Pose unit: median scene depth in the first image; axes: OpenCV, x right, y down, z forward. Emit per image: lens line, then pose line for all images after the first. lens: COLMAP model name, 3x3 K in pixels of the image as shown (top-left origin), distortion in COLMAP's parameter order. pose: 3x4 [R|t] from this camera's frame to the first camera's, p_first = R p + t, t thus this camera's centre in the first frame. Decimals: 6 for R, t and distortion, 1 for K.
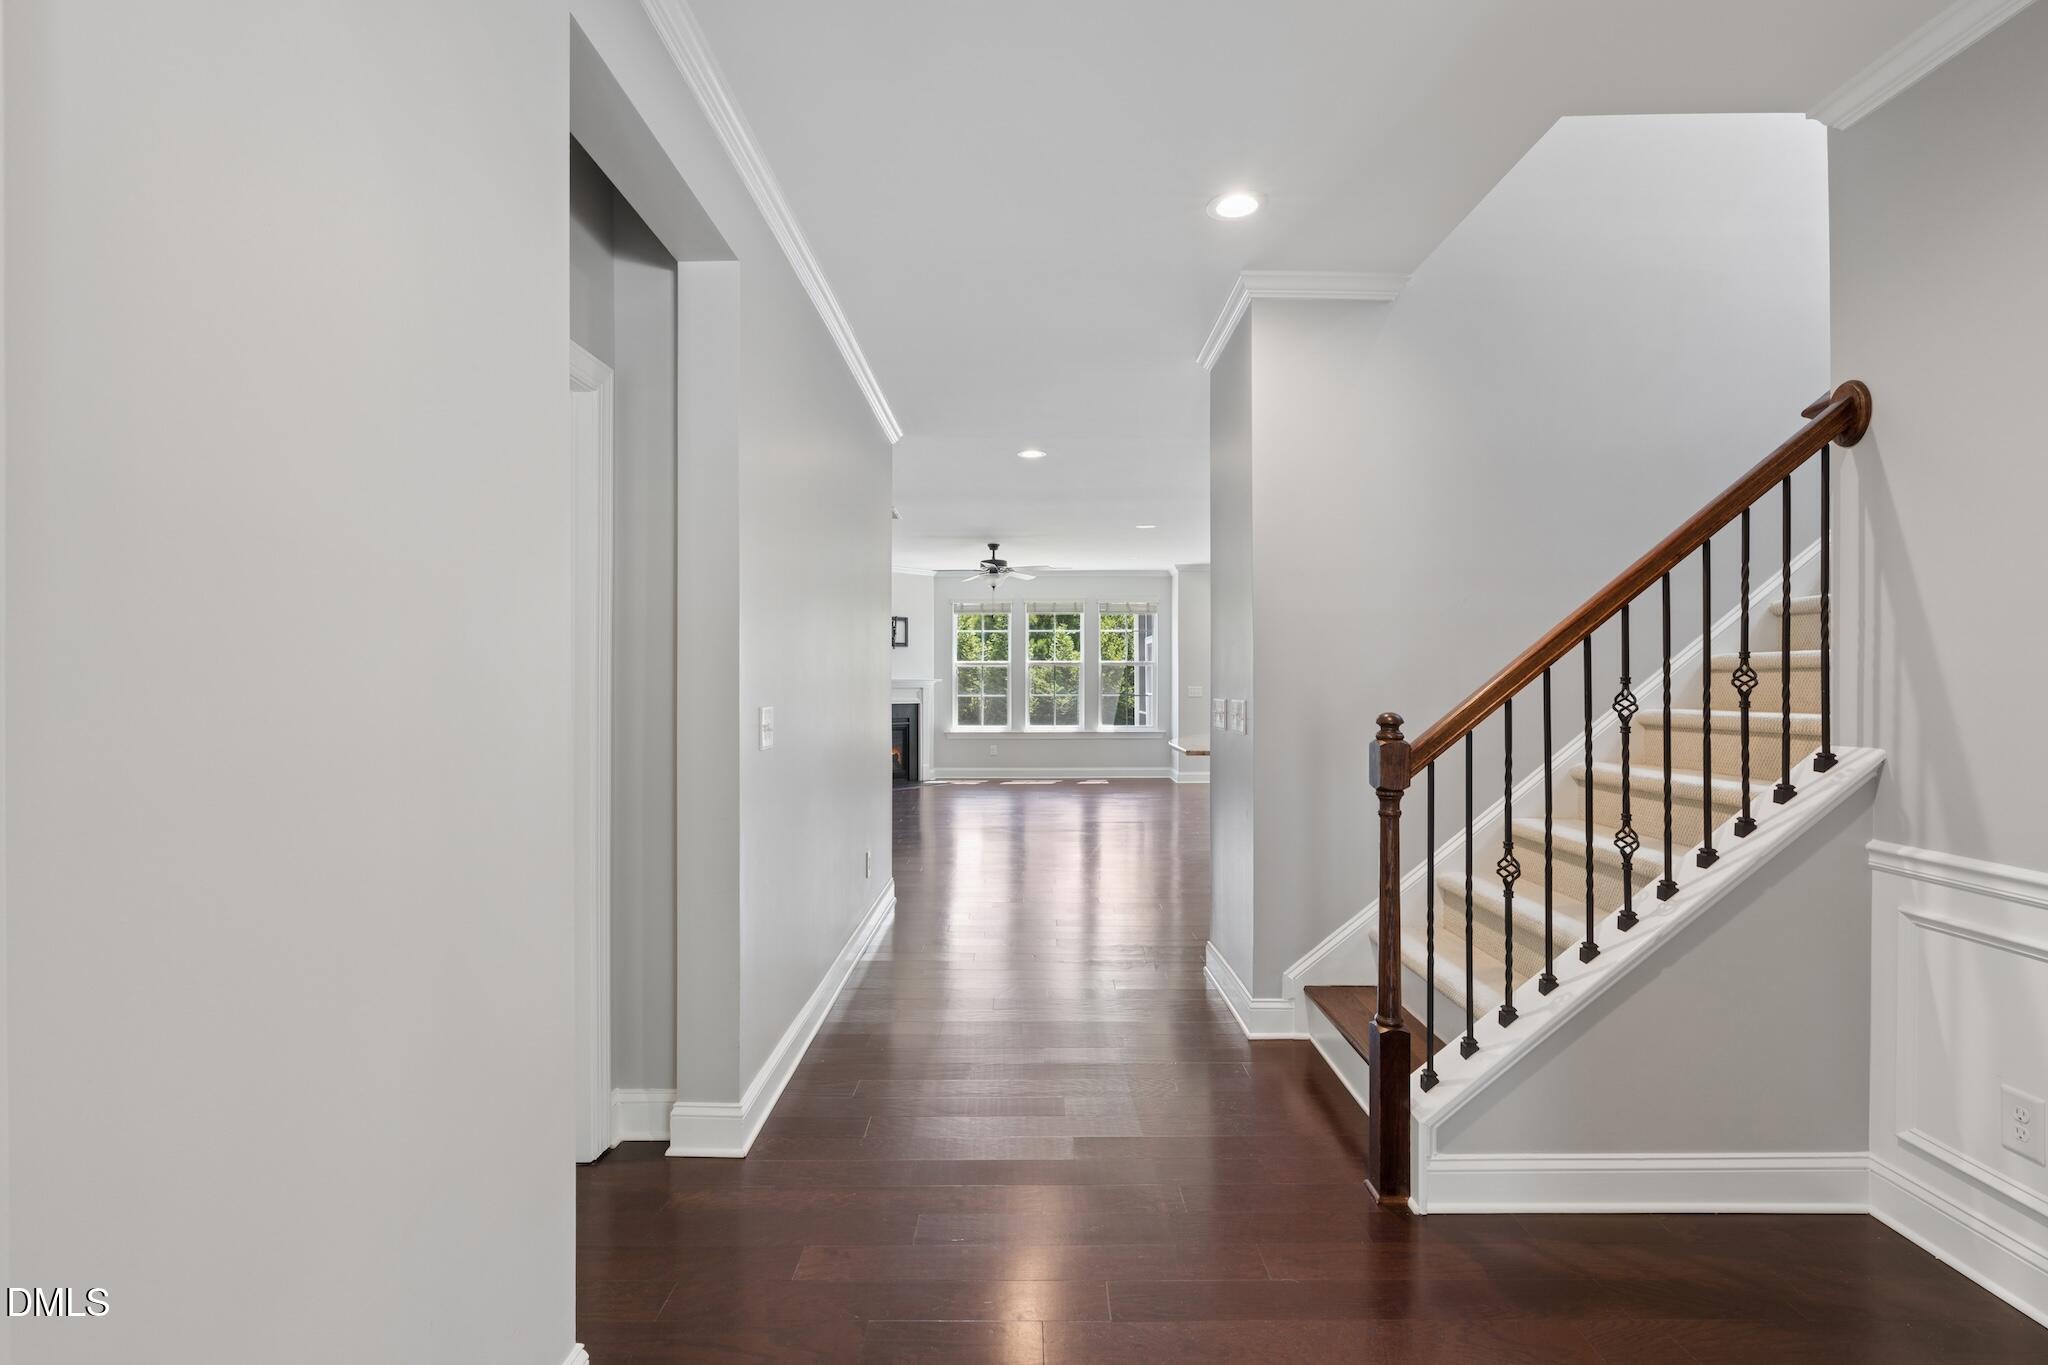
lens RADIAL K [[944.0, 0, 1006.4], [0, 944.0, 674.1], [0, 0, 1]] dist [-0.000713, 0.004076]
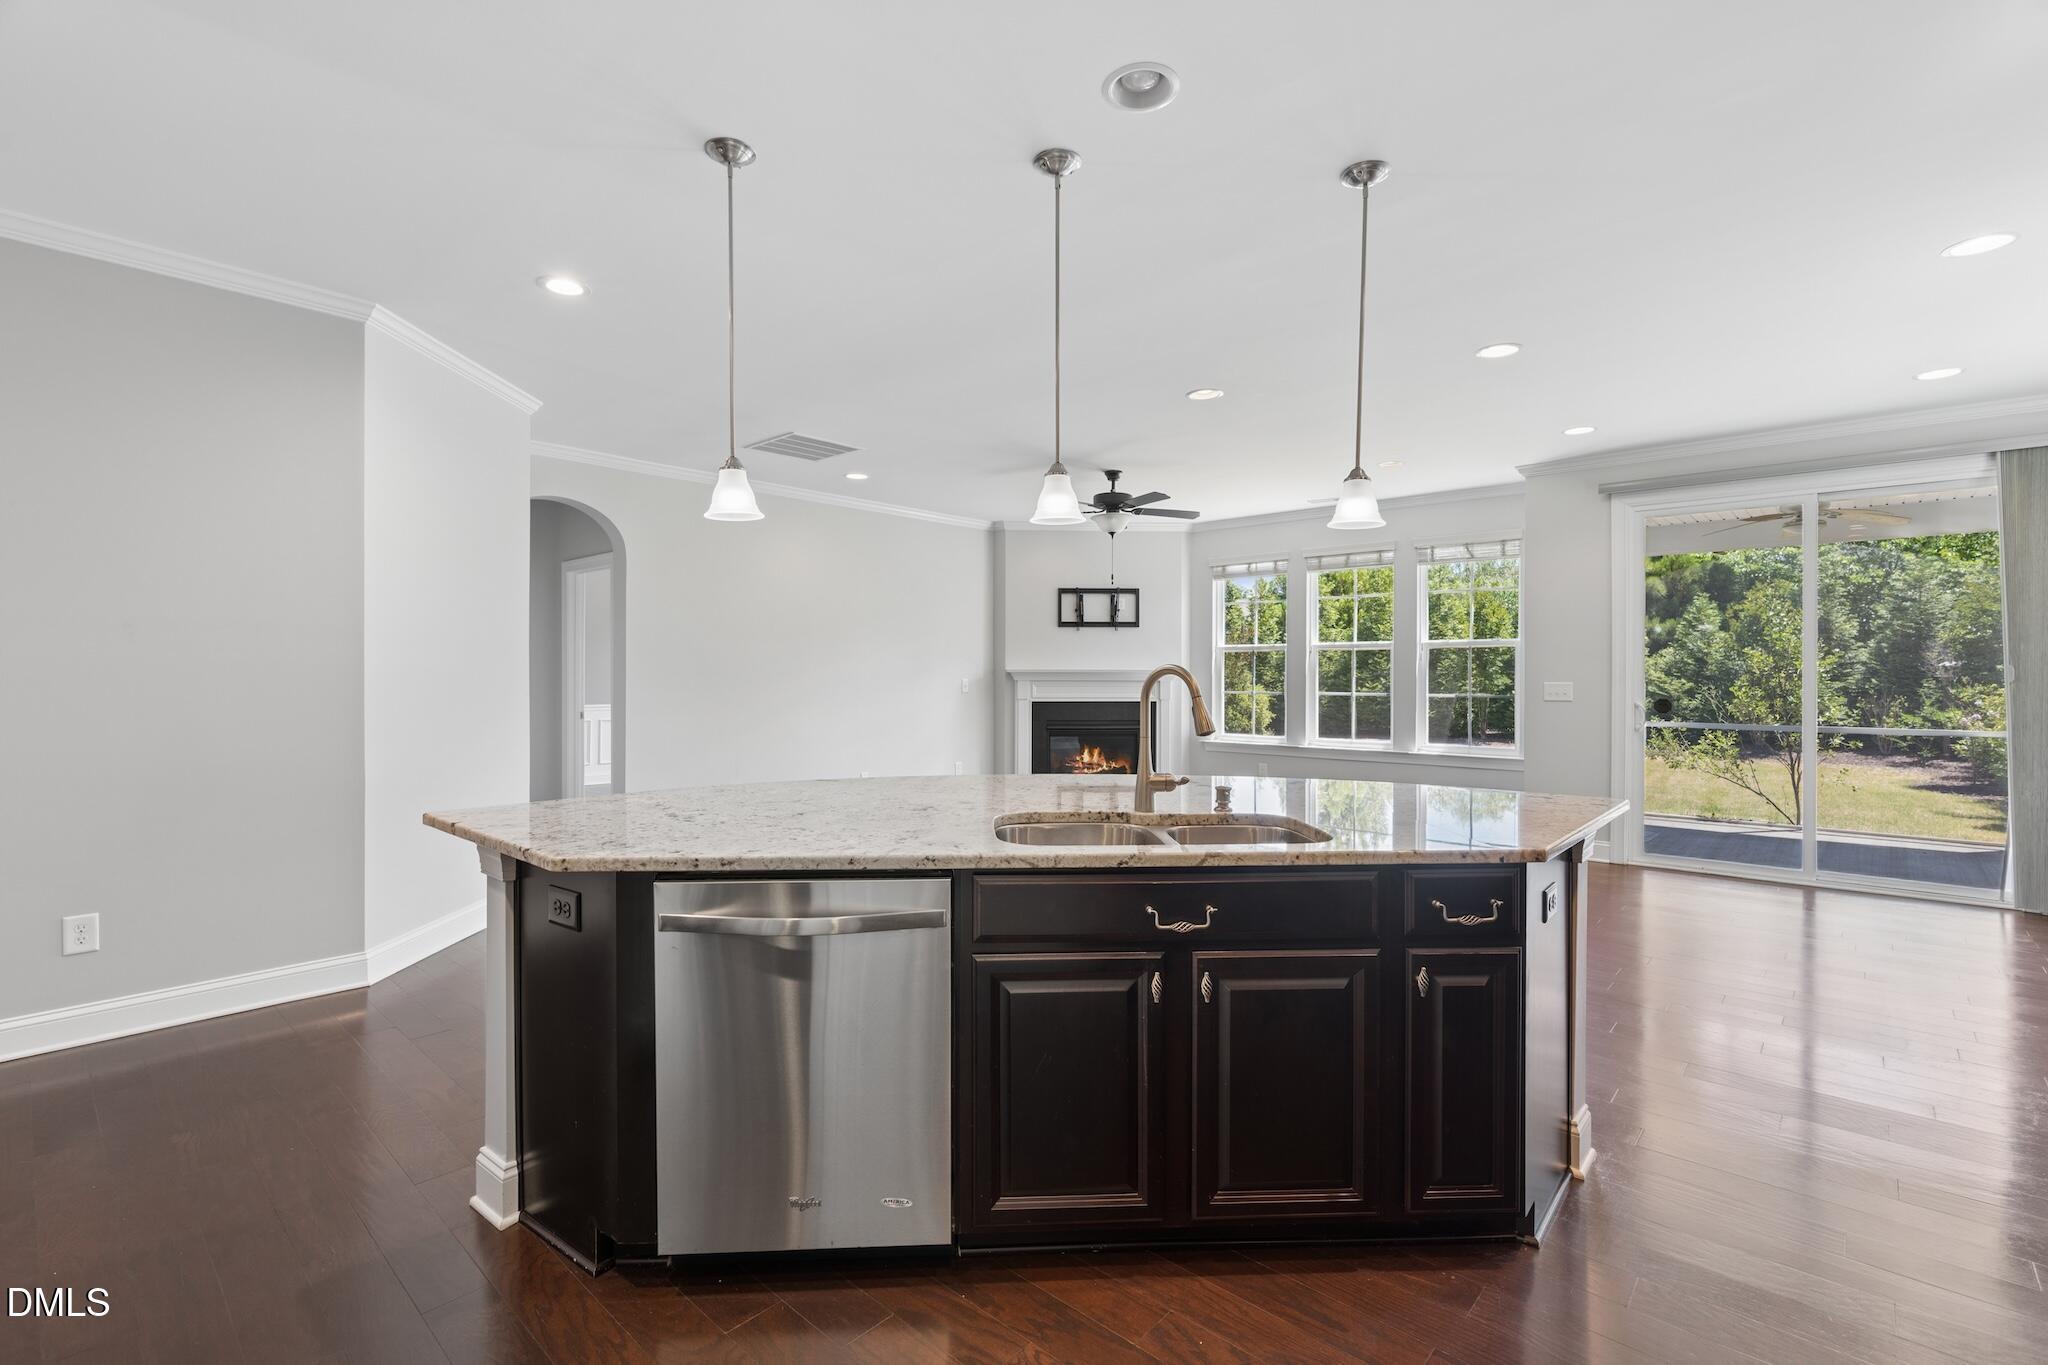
lens RADIAL K [[944.0, 0, 1024.9], [0, 944.0, 669.6], [0, 0, 1]] dist [-0.000713, 0.004076]
pose [[0.756240, -0.004880, -0.654276, 0.317111], [0.002377, 0.999986, -0.004711, 0.008597], [0.654290, 0.002007, 0.756241, 0.358097]]
